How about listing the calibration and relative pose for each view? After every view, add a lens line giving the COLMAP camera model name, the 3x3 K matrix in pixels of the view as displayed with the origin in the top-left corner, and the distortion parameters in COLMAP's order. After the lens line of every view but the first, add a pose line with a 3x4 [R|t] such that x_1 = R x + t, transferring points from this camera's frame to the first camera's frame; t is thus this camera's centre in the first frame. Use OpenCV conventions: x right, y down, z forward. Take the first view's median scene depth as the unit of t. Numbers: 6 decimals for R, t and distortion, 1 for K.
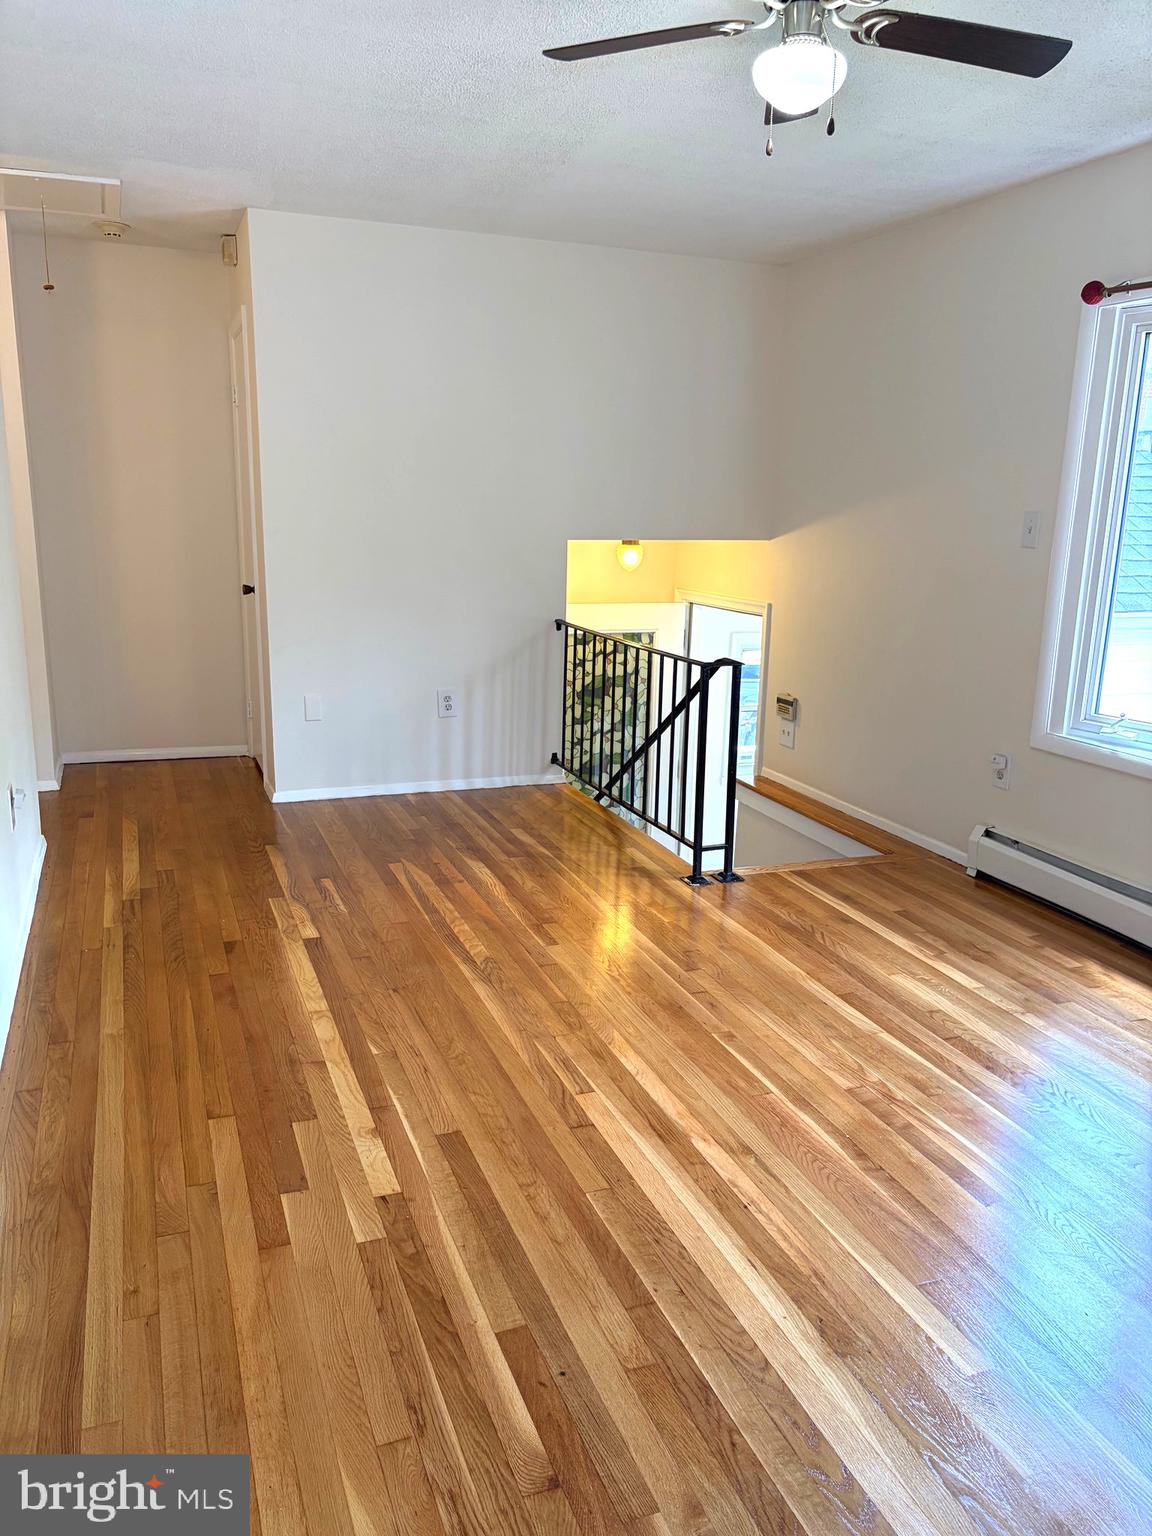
lens RADIAL K [[1151.5, 0, 576.8], [0, 1151.5, 770.7], [0, 0, 1]] dist [0.018429, -0.024903]
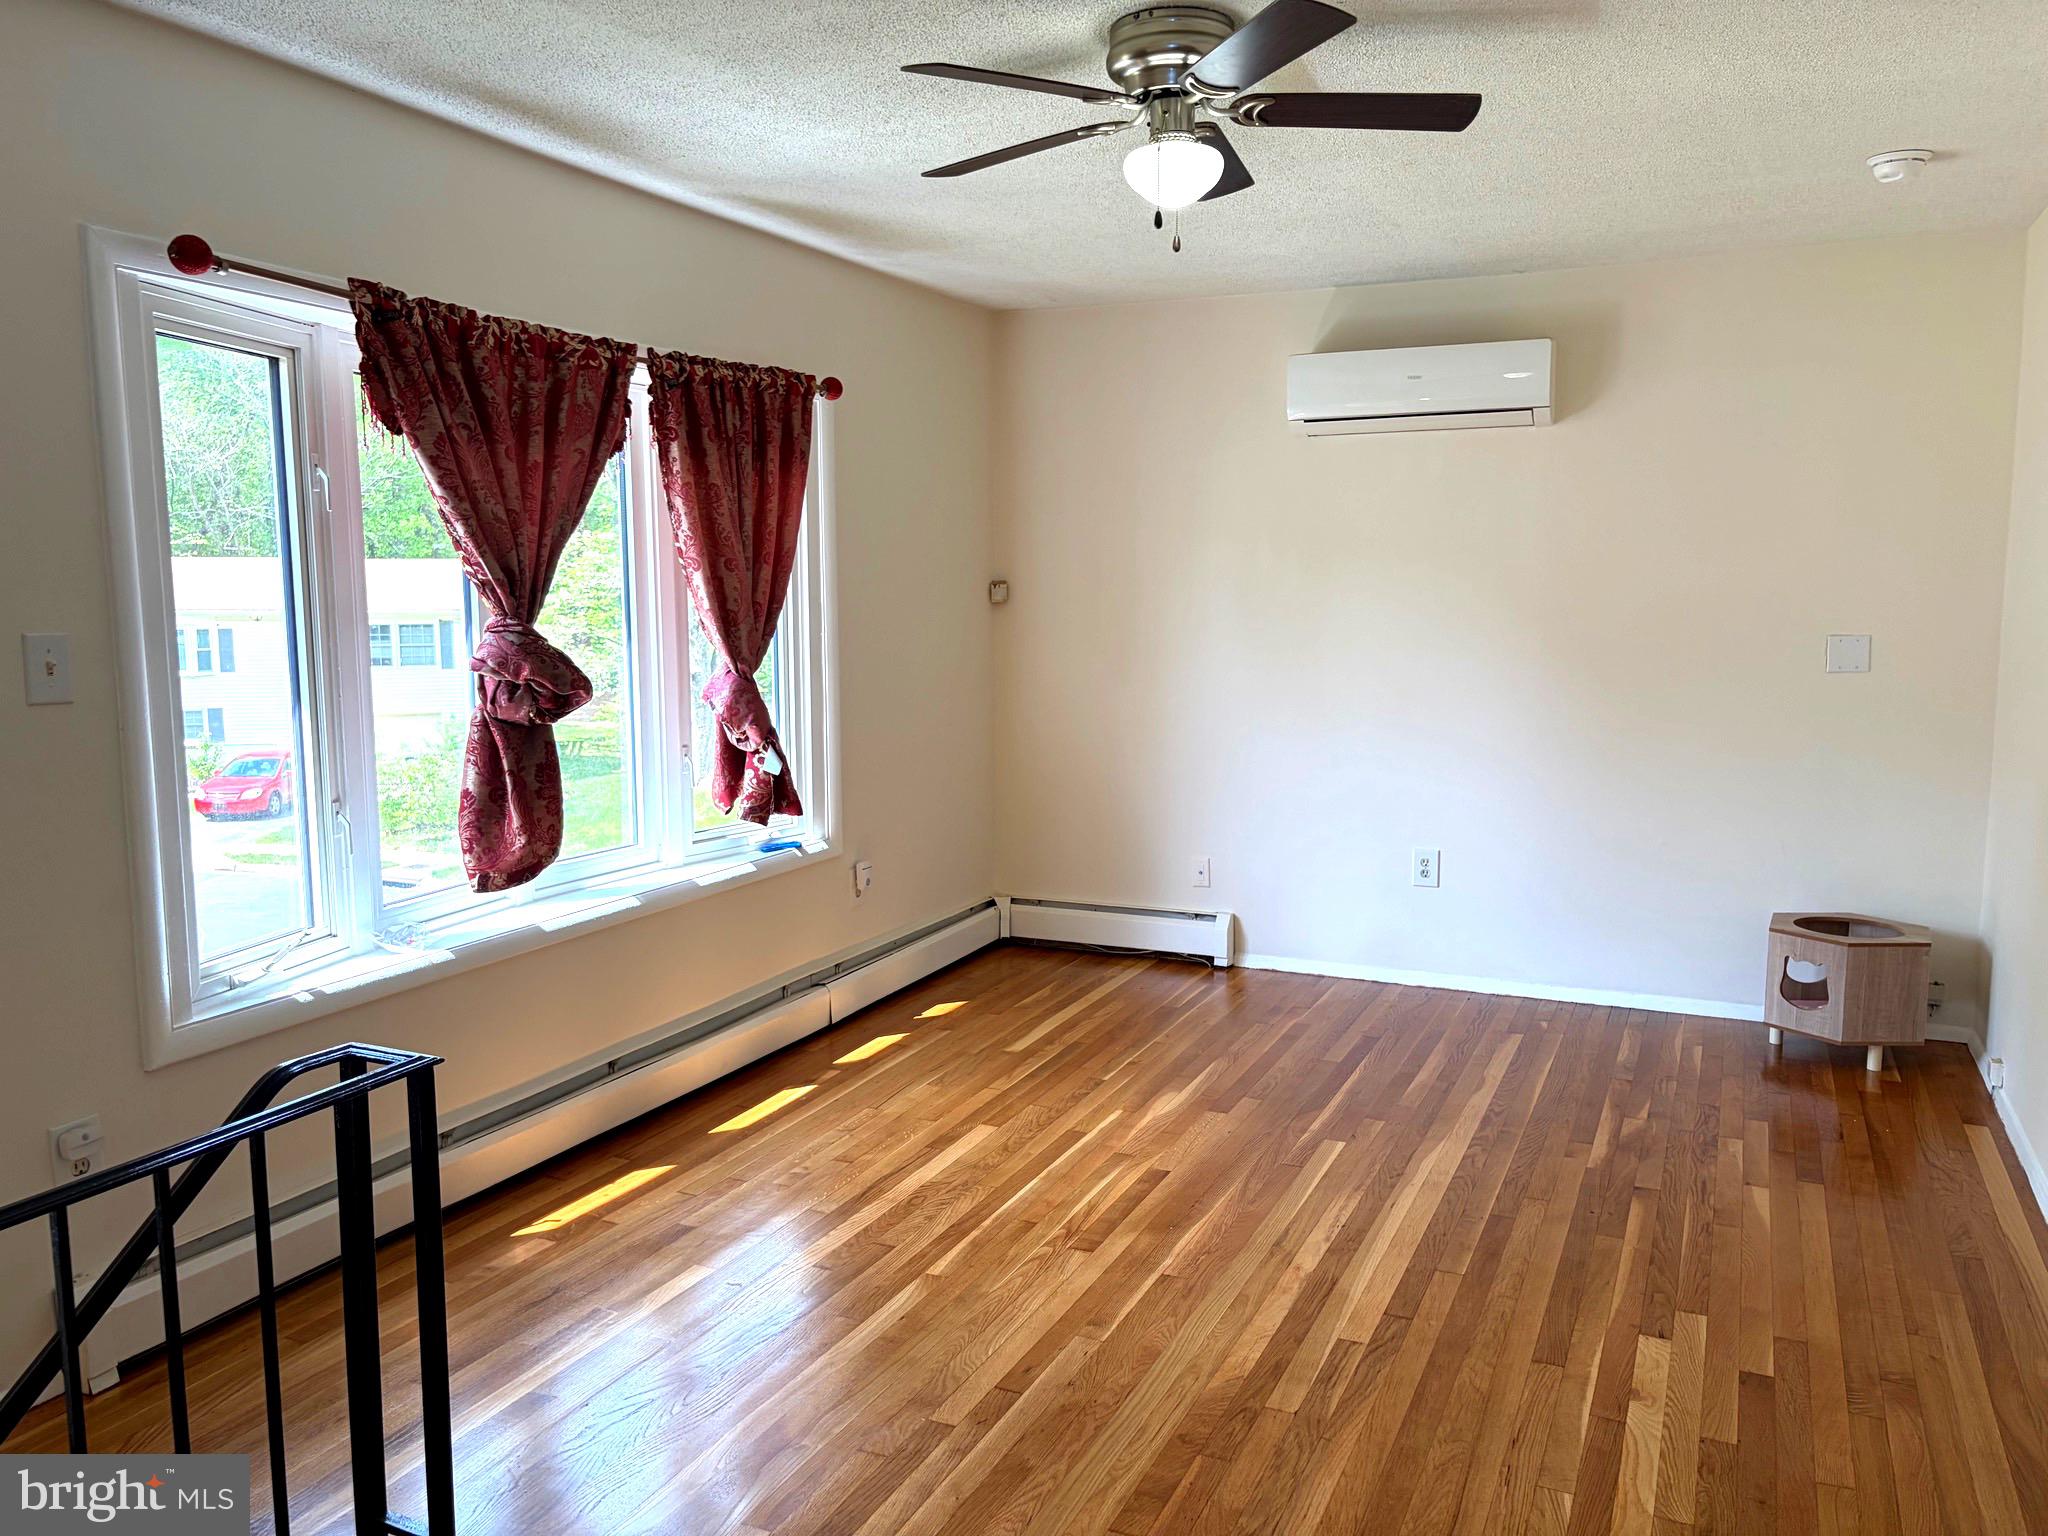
lens RADIAL K [[1535.4, 0, 1027.0], [0, 1535.4, 766.8], [0, 0, 1]] dist [0.018429, -0.024903]
pose [[-0.694916, -0.101249, 0.711928, -0.594060], [0.154468, 0.945908, 0.285302, -0.468229], [-0.702305, 0.308231, -0.641687, 1.830076]]
